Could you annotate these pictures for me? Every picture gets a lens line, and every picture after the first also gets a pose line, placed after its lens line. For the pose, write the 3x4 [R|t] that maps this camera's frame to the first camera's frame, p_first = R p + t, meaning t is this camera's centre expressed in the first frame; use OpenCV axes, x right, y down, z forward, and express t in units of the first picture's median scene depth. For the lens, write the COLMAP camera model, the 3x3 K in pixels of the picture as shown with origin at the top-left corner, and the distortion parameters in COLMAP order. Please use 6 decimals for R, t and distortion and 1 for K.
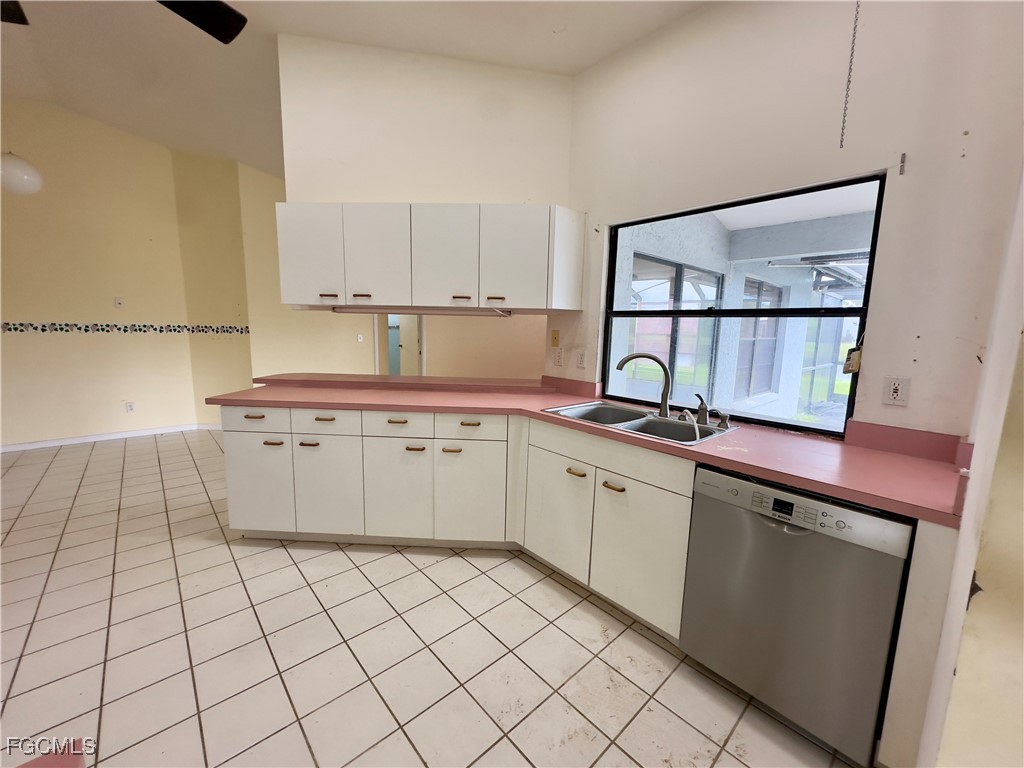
lens RADIAL K [[409.3, 0, 512.0], [0, 409.3, 384.0], [0, 0, 1]] dist [-0.003231, -0.000152]
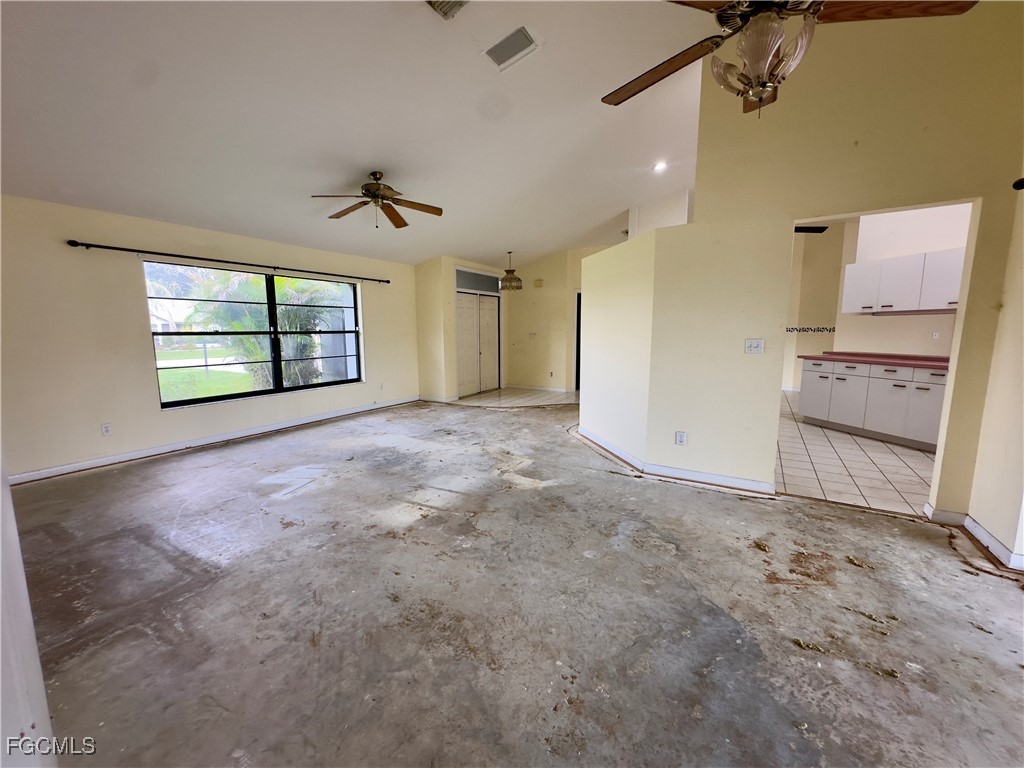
lens RADIAL K [[409.3, 0, 512.0], [0, 409.3, 384.0], [0, 0, 1]] dist [-0.003231, -0.000152]
pose [[0.288314, 0.102615, -0.952022, 0.968958], [-0.121465, 0.990129, 0.069938, 0.218125], [0.949801, 0.095474, 0.297932, -1.172742]]
